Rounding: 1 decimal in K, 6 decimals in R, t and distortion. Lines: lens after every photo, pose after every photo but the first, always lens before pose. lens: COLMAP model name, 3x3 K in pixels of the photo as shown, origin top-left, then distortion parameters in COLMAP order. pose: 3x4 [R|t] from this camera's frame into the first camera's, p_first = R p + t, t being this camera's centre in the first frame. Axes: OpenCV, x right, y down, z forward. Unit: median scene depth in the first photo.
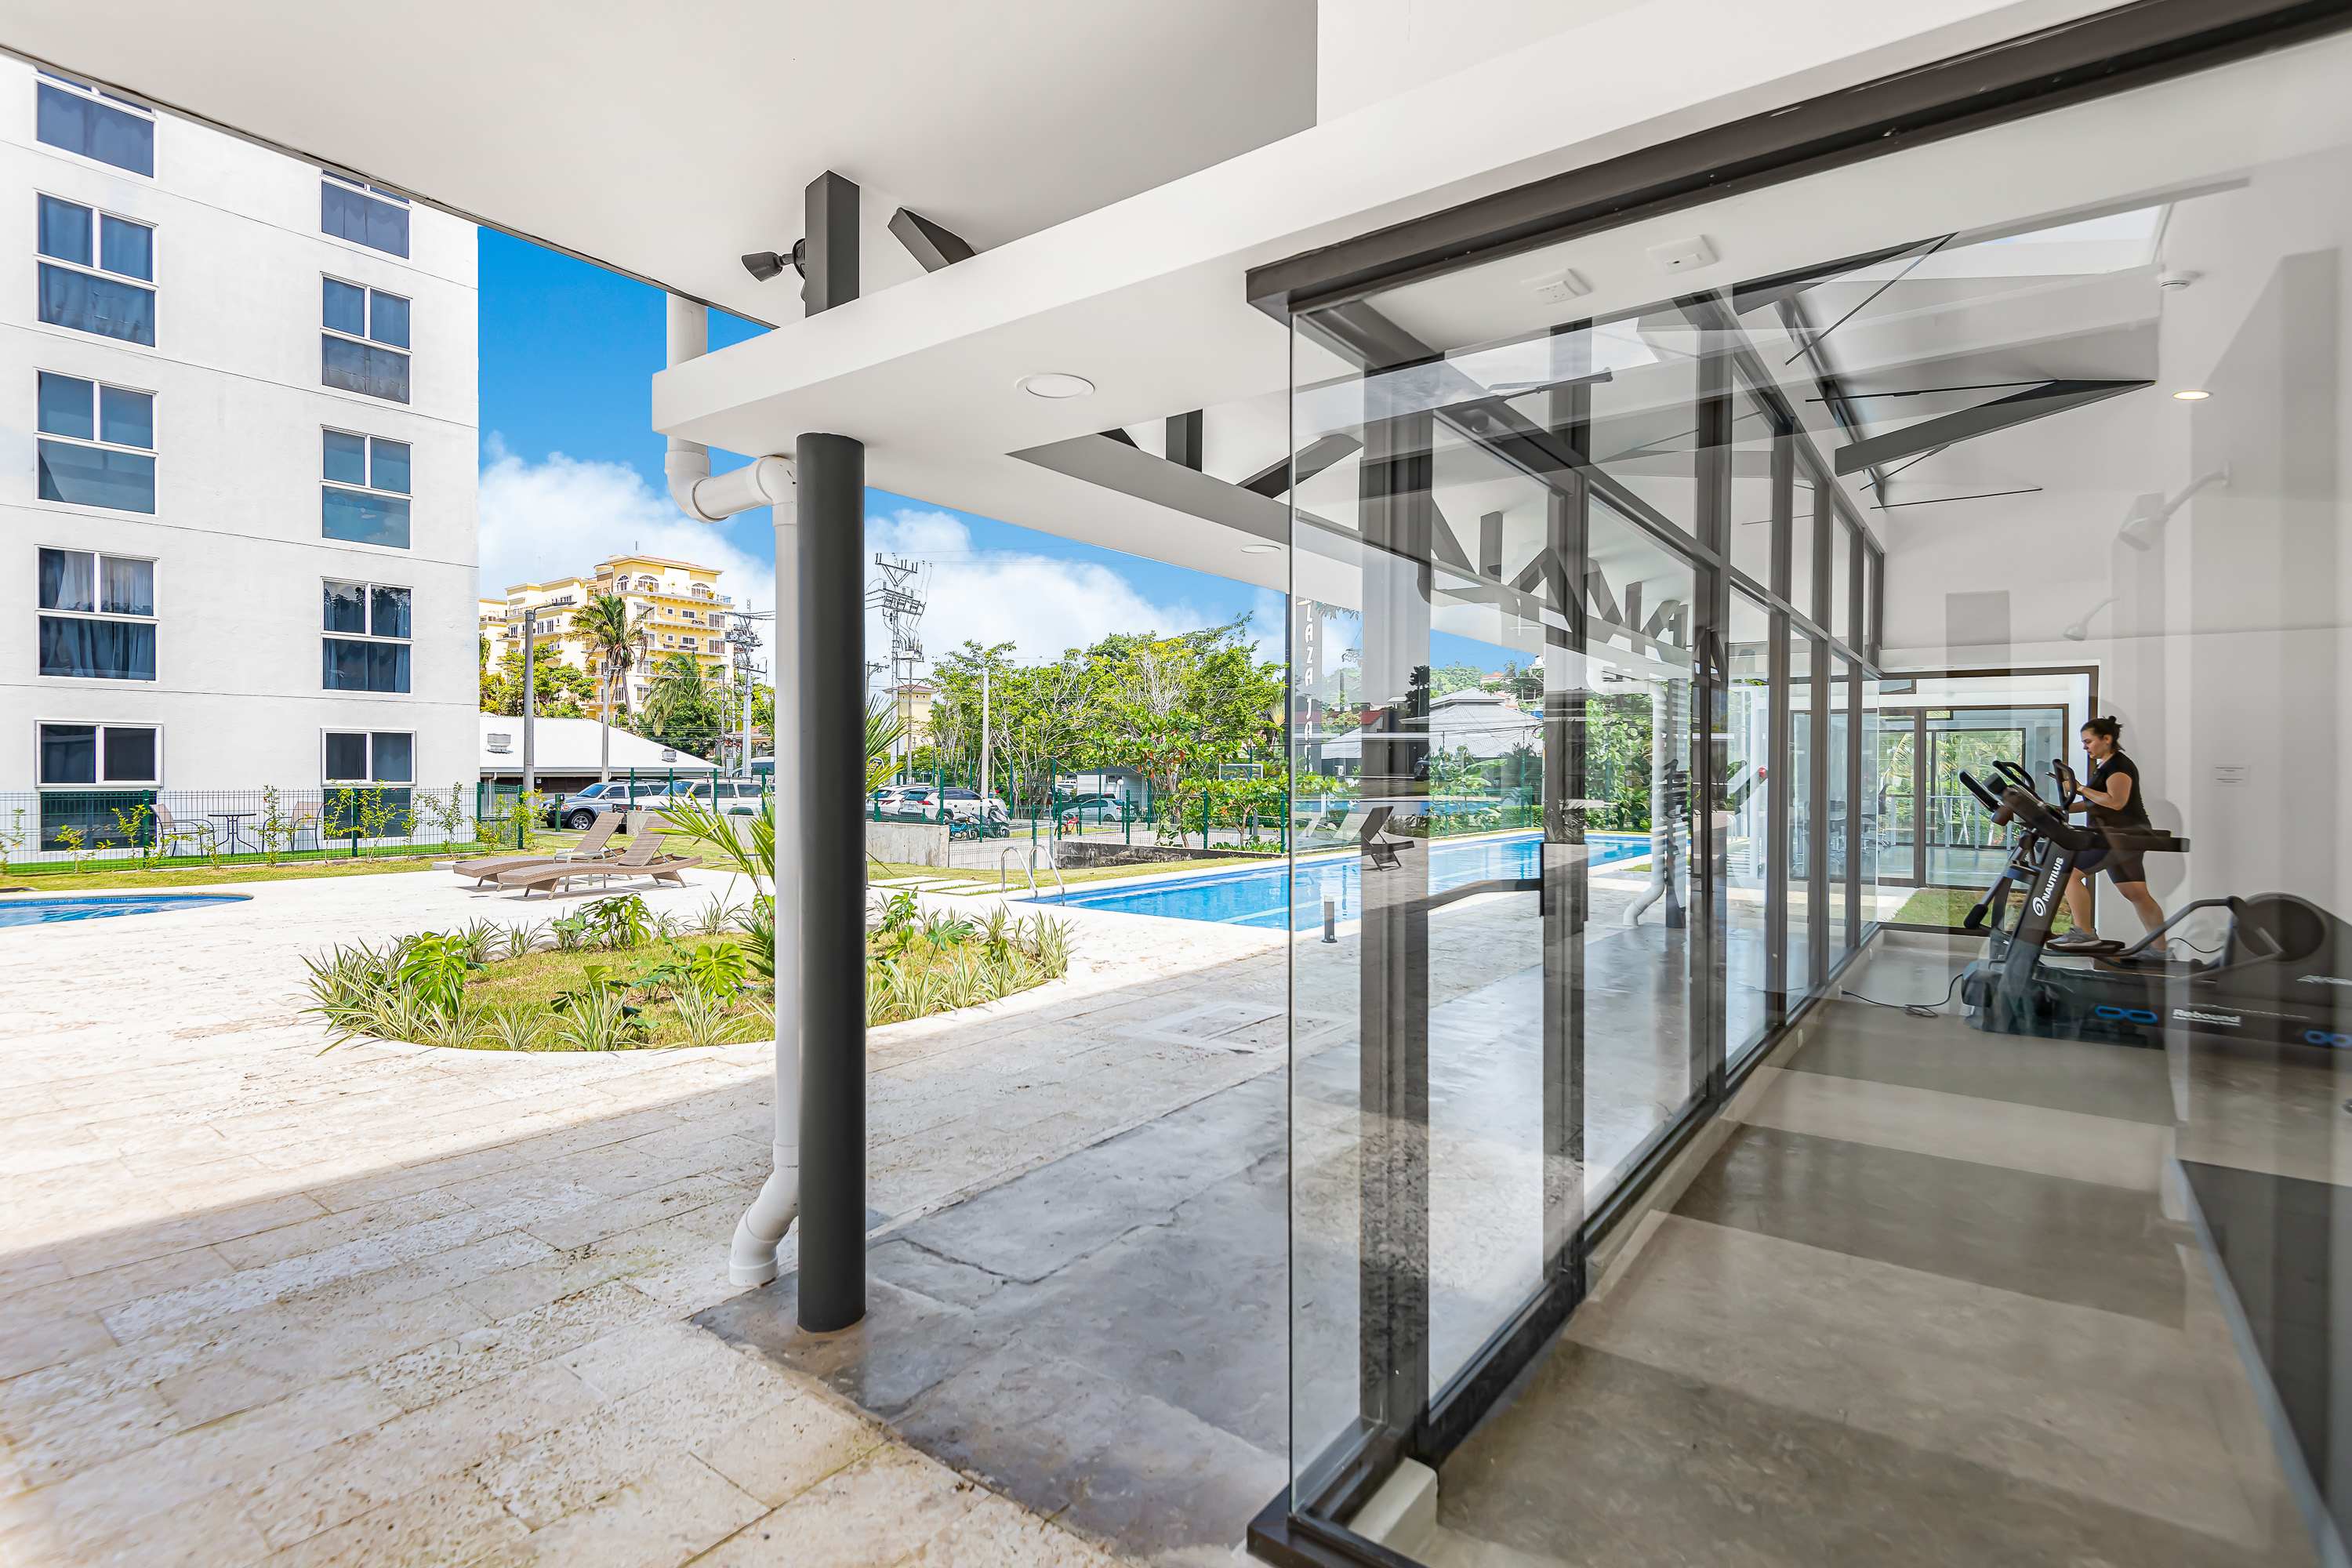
lens RADIAL K [[1121.5, 0, 1176.0], [0, 1121.5, 784.0], [0, 0, 1]] dist [0.040867, 0.000063]
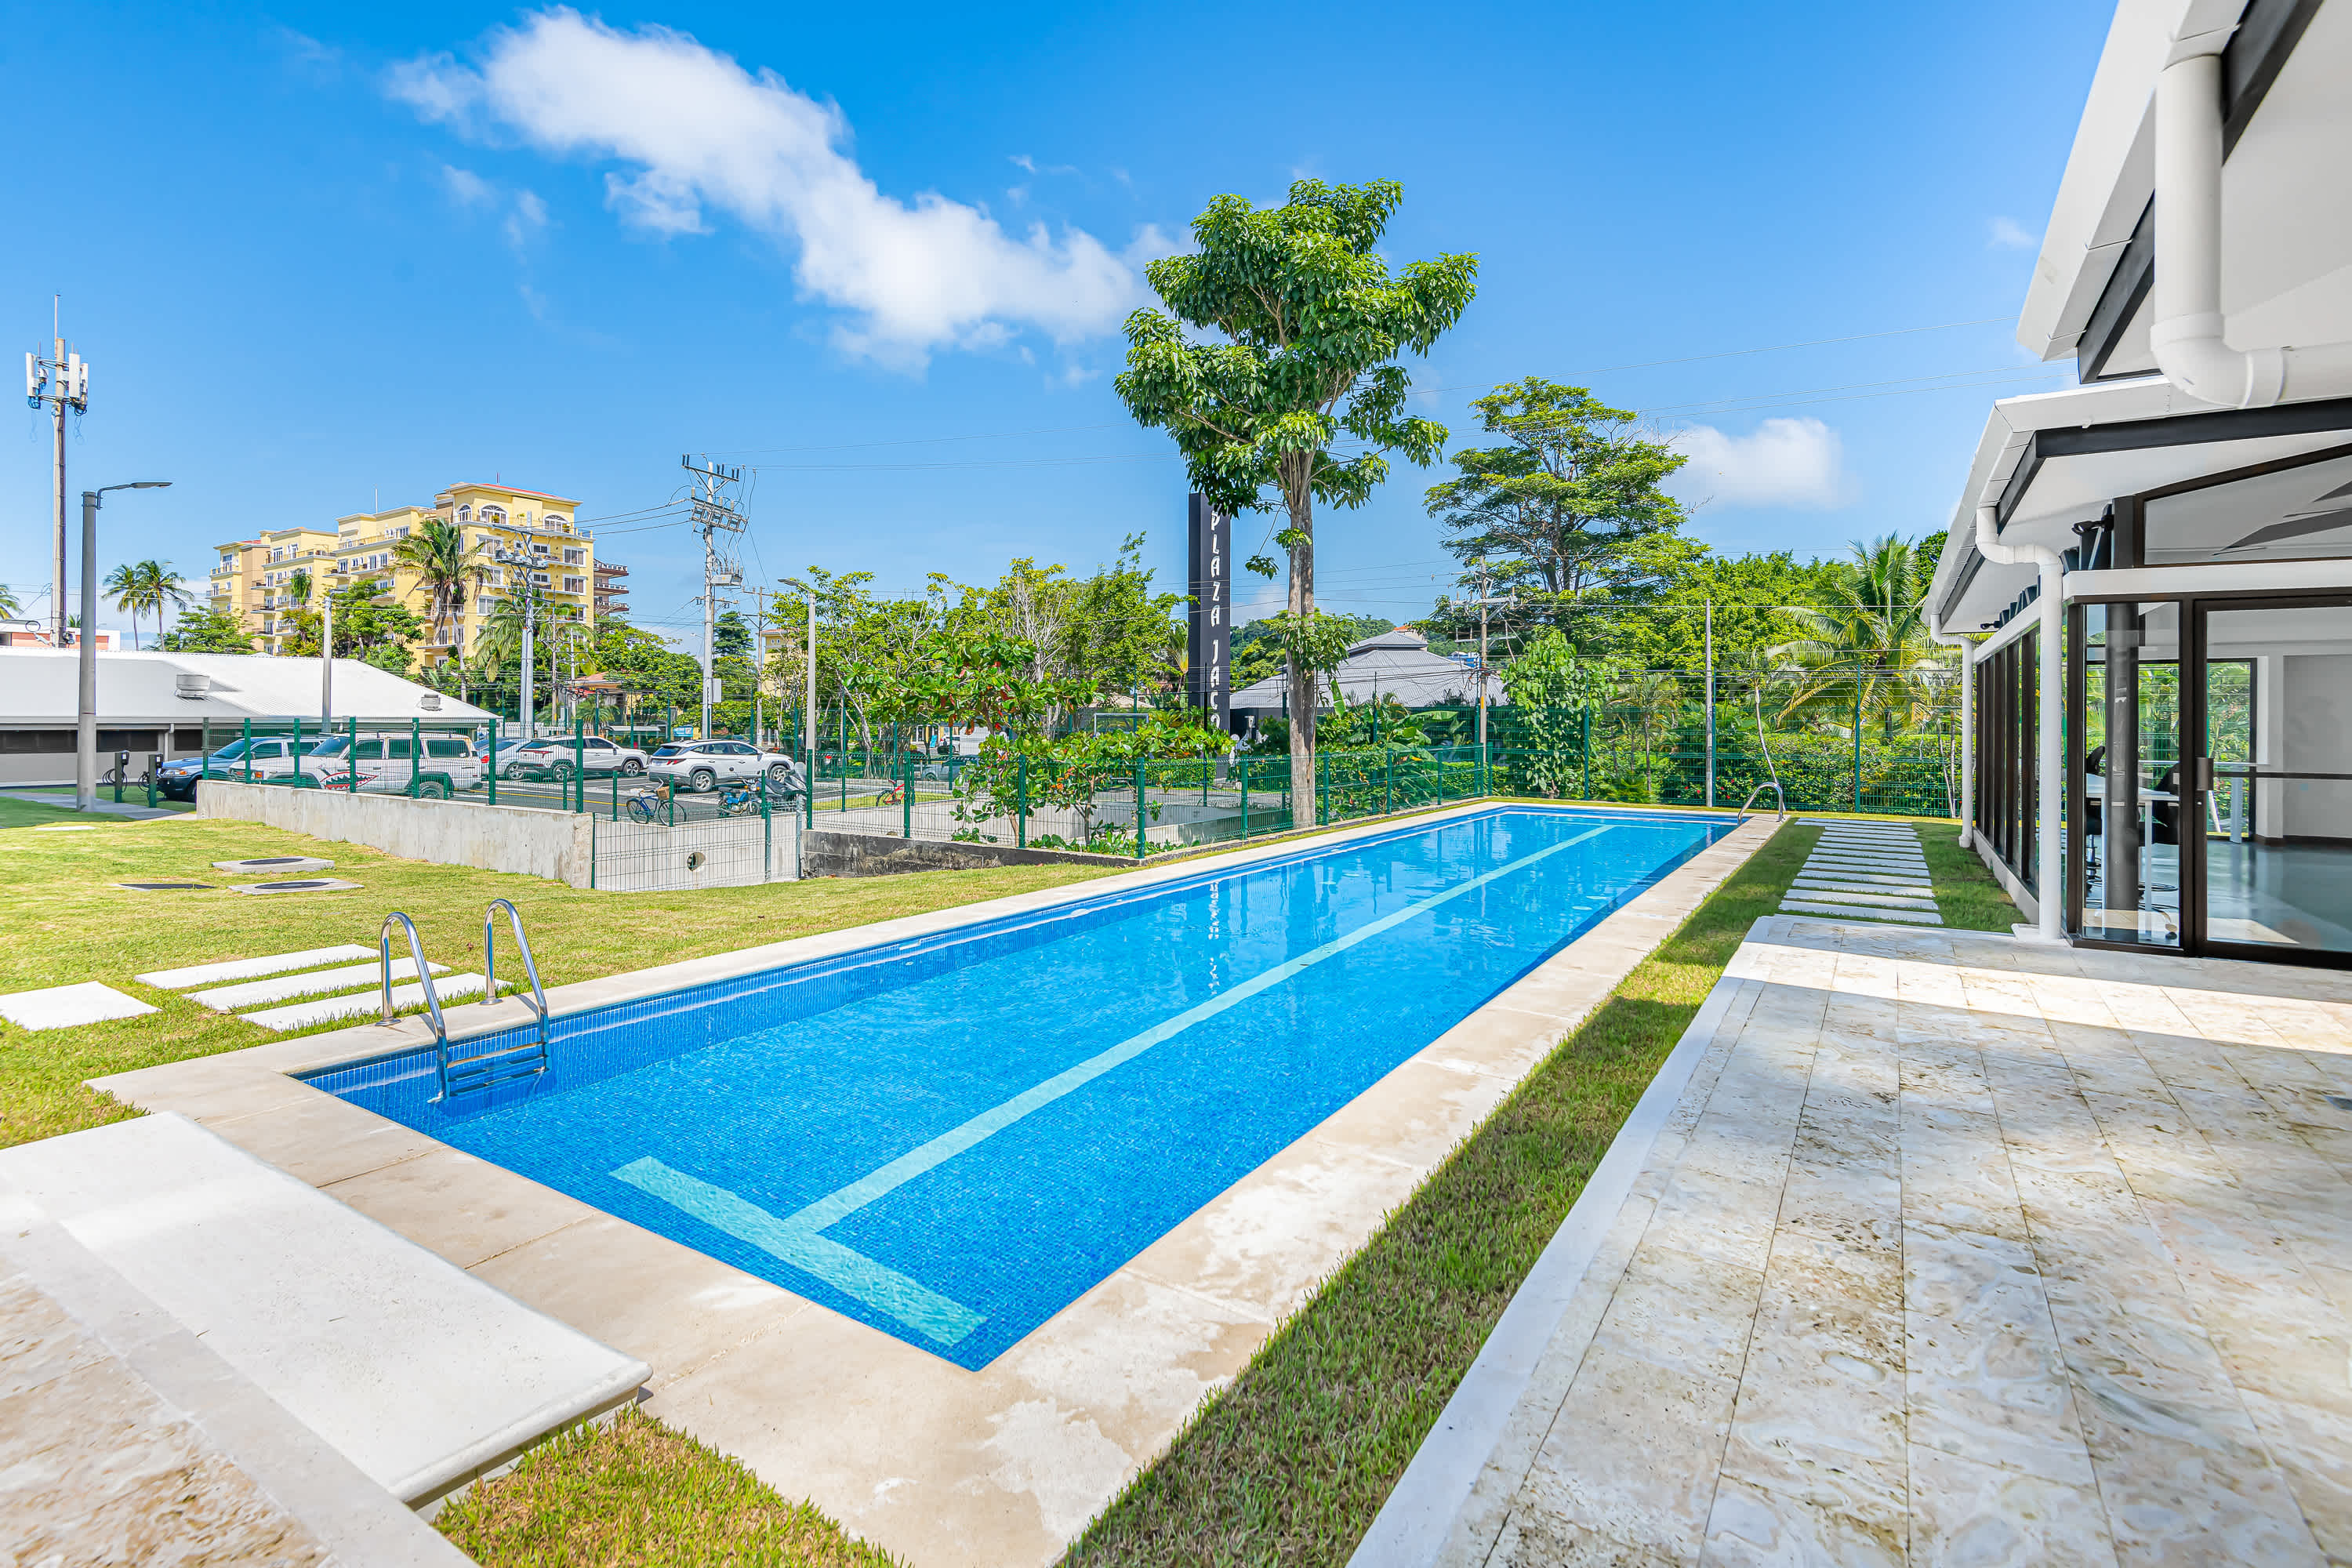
lens RADIAL K [[1121.5, 0, 1176.0], [0, 1121.5, 784.0], [0, 0, 1]] dist [0.040867, 0.000063]
pose [[0.997080, -0.004855, 0.076204, 0.020822], [0.001526, 0.999045, 0.043677, -0.001537], [-0.076344, -0.043433, 0.996135, 0.121735]]
